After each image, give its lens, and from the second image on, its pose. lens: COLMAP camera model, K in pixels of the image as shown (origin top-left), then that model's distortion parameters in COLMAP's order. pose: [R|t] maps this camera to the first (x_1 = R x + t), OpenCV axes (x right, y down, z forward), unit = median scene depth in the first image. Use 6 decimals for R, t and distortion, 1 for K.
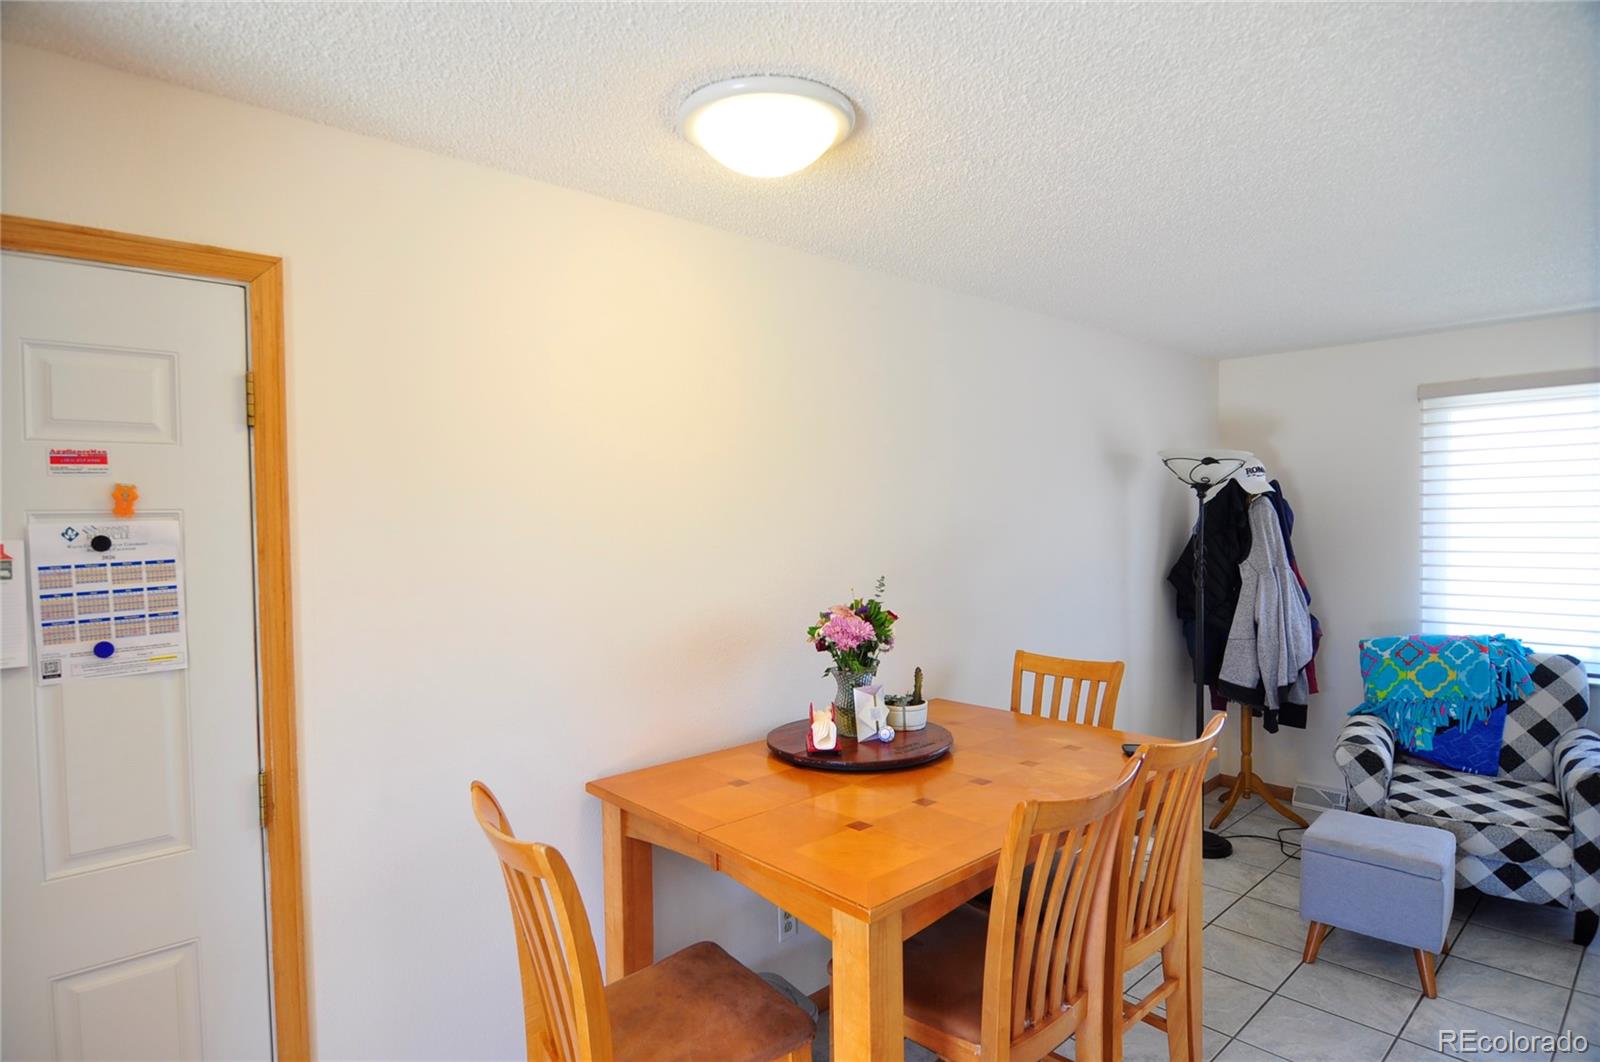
lens RADIAL K [[845.3, 0, 800.0], [0, 845.3, 531.0], [0, 0, 1]] dist [-0.021505, -0.000181]
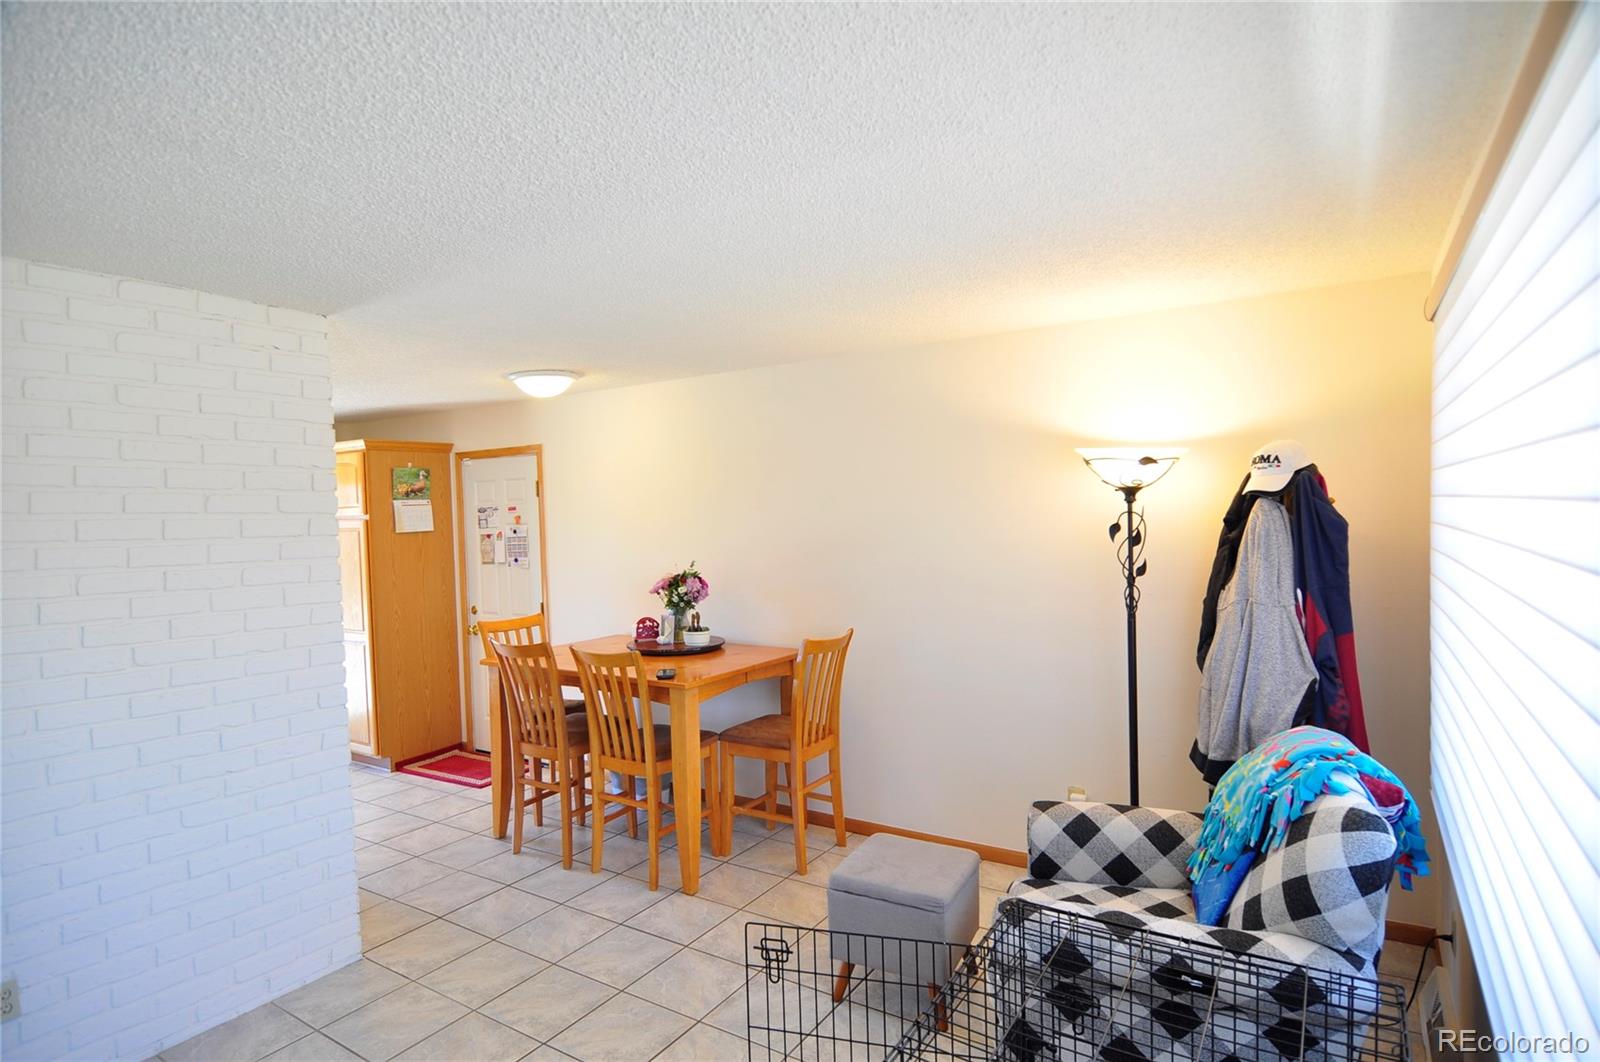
lens RADIAL K [[845.3, 0, 800.0], [0, 845.3, 531.0], [0, 0, 1]] dist [-0.021505, -0.000181]
pose [[0.273737, 0.023531, -0.961517, 2.016551], [-0.007570, 0.999722, 0.022311, -0.052105], [0.961775, 0.001171, 0.273839, 0.769464]]
